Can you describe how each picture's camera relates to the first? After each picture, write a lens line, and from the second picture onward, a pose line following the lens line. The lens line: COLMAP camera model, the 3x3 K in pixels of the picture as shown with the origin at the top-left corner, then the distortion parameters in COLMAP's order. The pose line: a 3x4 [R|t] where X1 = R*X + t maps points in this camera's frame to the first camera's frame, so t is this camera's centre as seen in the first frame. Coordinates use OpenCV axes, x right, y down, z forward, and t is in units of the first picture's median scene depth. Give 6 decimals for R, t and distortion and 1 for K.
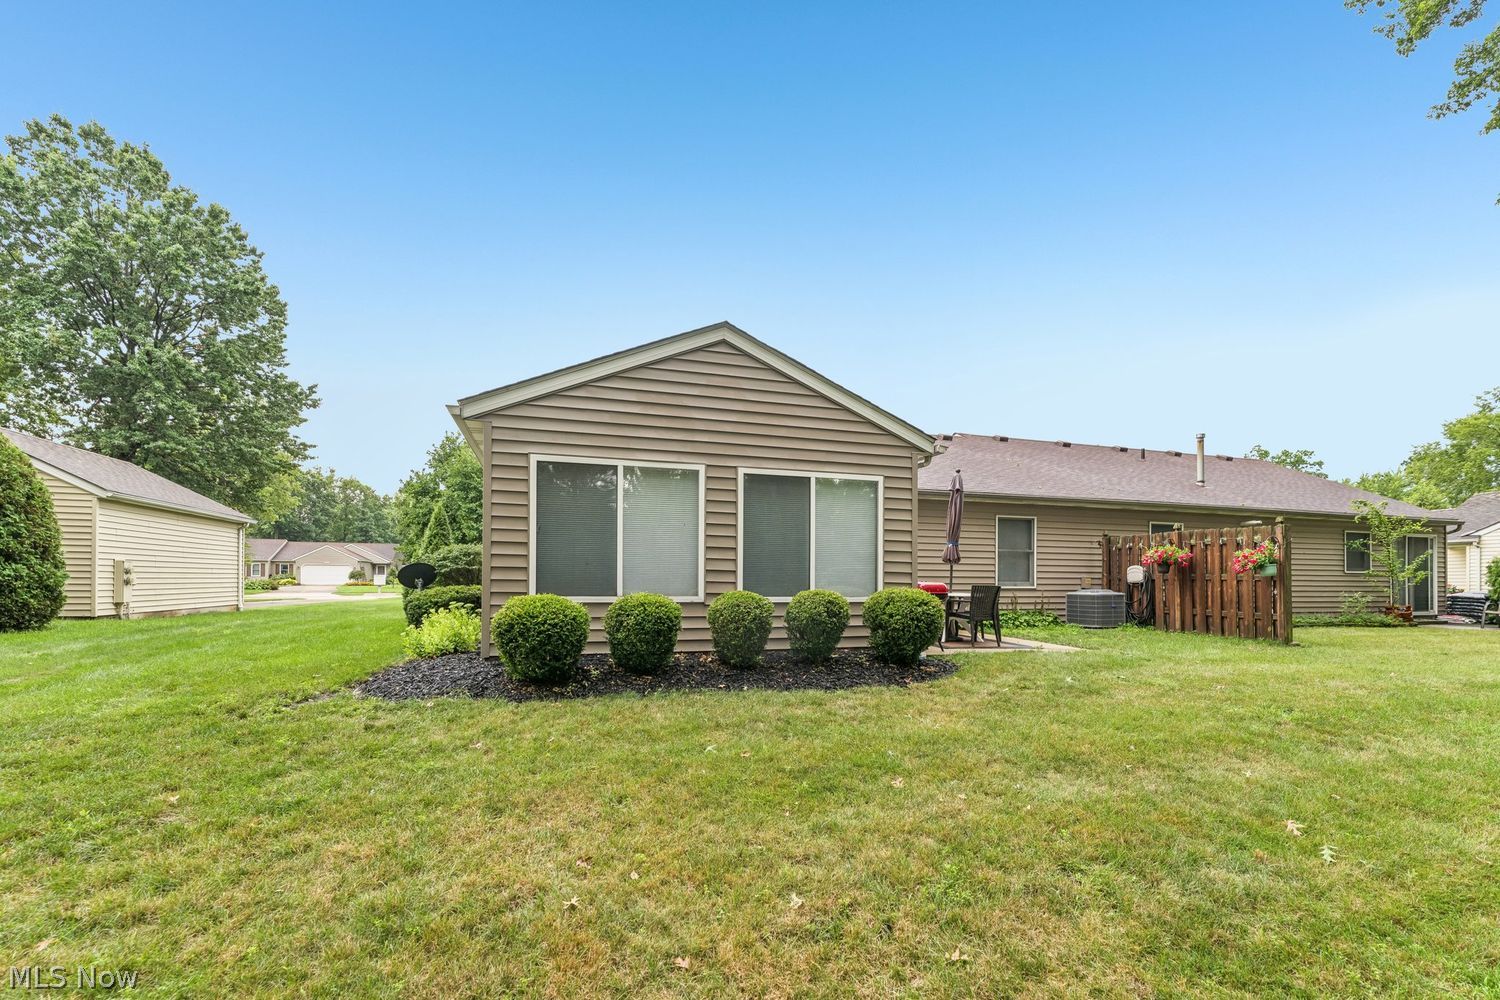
lens RADIAL K [[619.5, 0, 745.4], [0, 619.5, 574.5], [0, 0, 1]] dist [-0.002423, -0.000149]
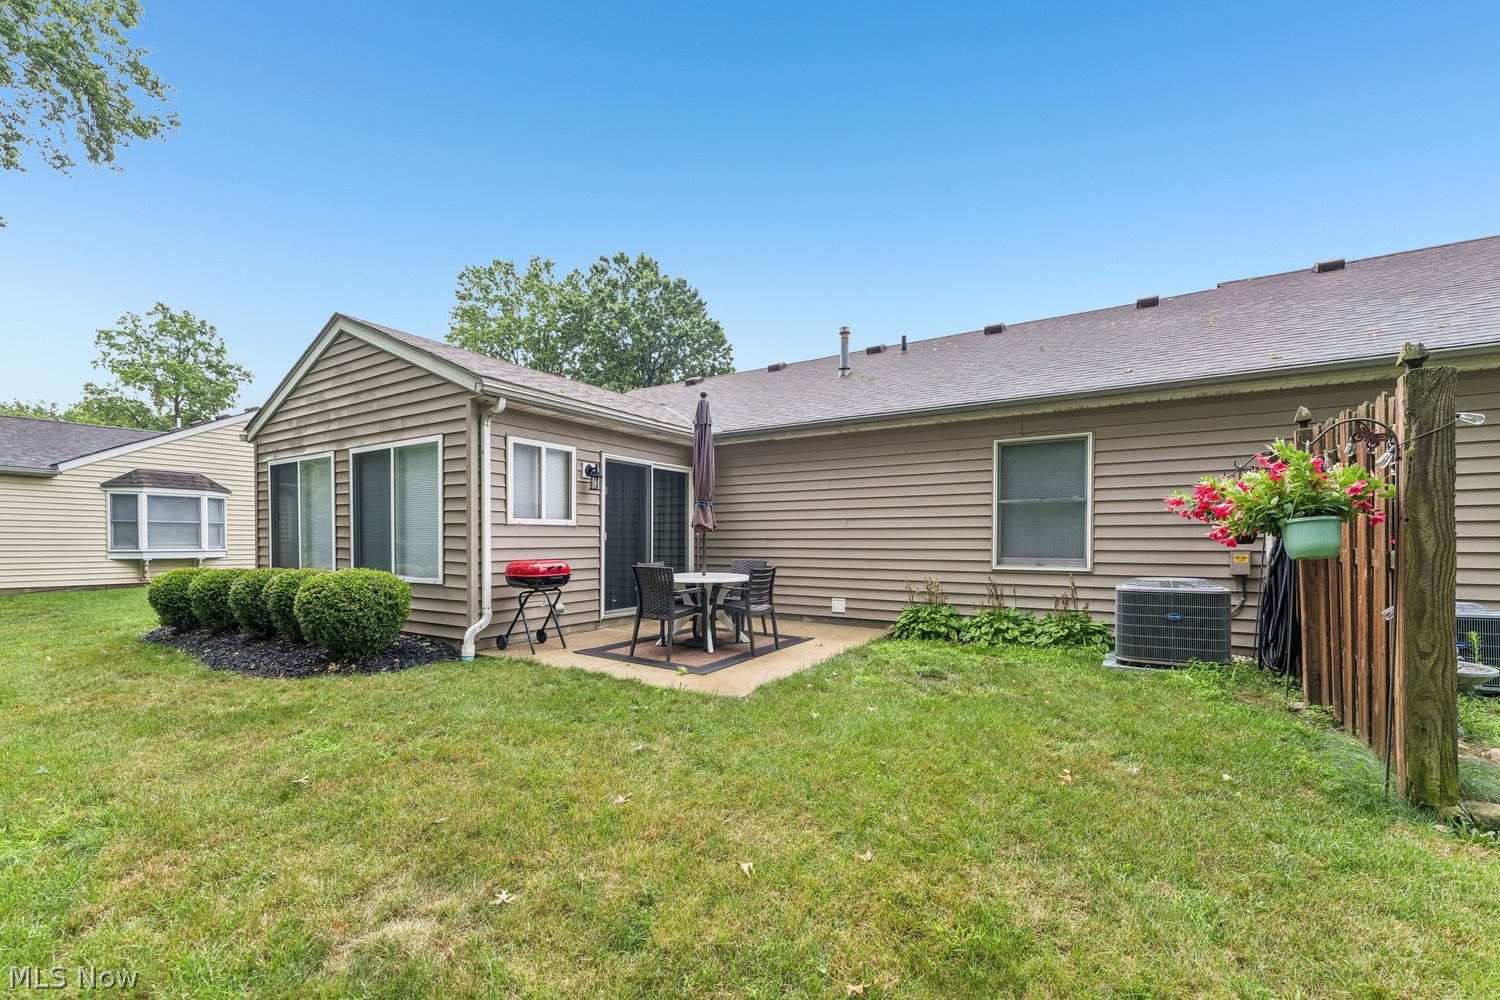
lens RADIAL K [[615.9, 0, 758.7], [0, 615.9, 547.1], [0, 0, 1]] dist [0.000169, 0.000192]
pose [[0.660854, 0.001283, -0.750513, 0.834585], [0.010571, 0.999883, 0.011018, -0.008255], [0.750440, -0.015216, 0.660763, 0.567080]]
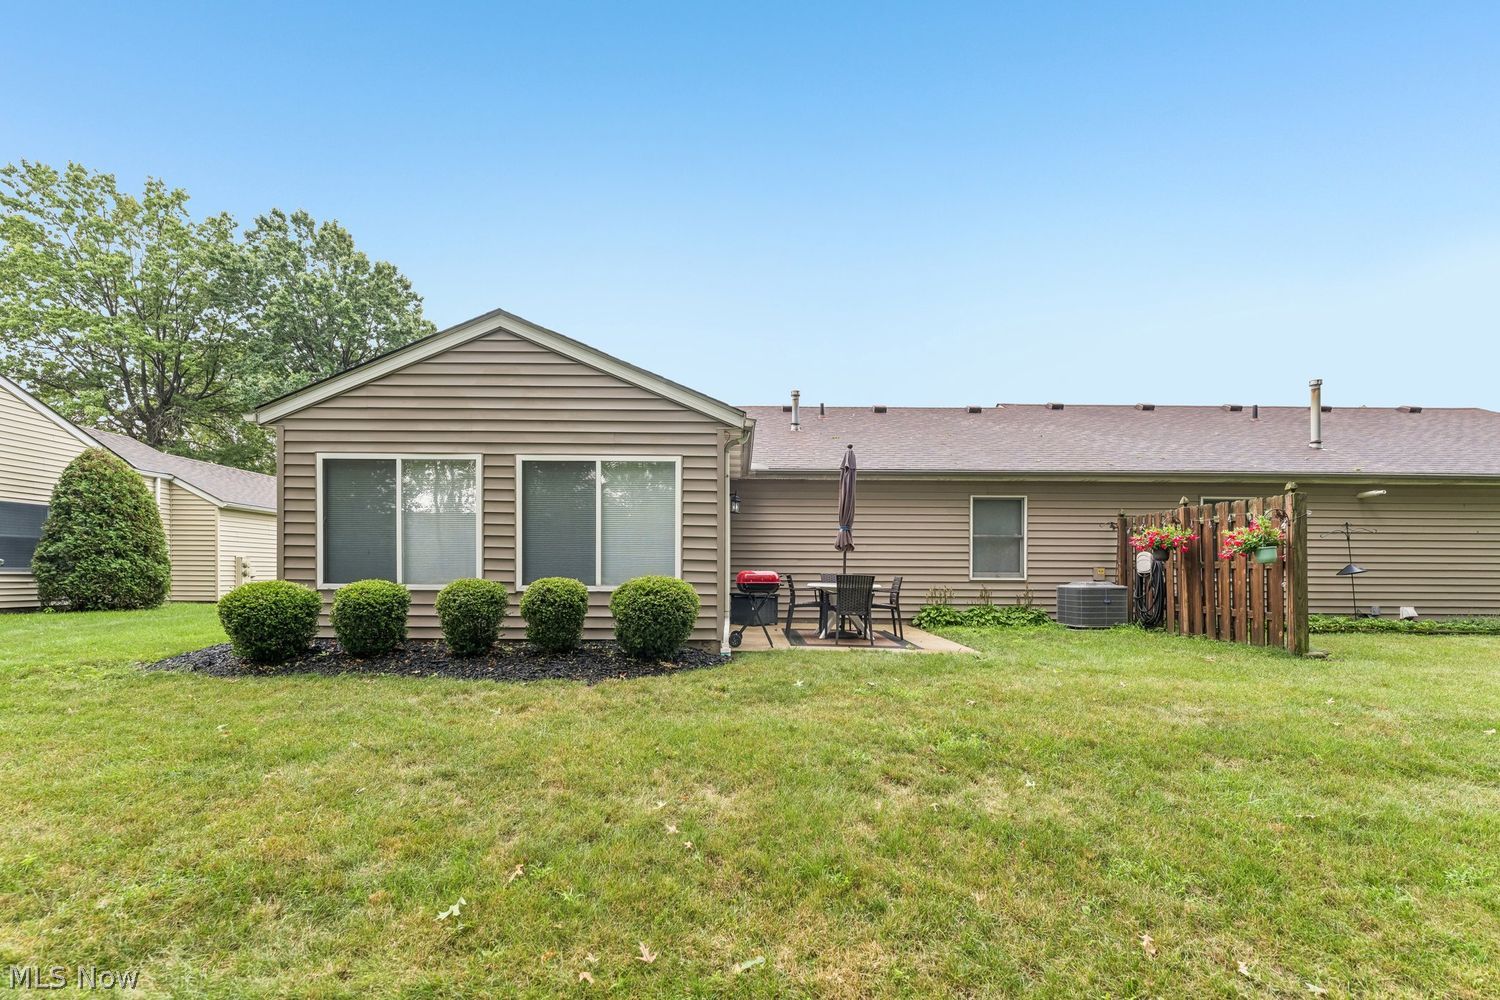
lens RADIAL K [[617.6, 0, 748.7], [0, 617.6, 574.1], [0, 0, 1]] dist [0.000114, 0.000061]
pose [[0.959833, -0.000980, -0.280569, 0.426340], [0.003043, 0.999971, 0.006917, 0.008311], [0.280554, -0.007493, 0.959809, 0.105154]]
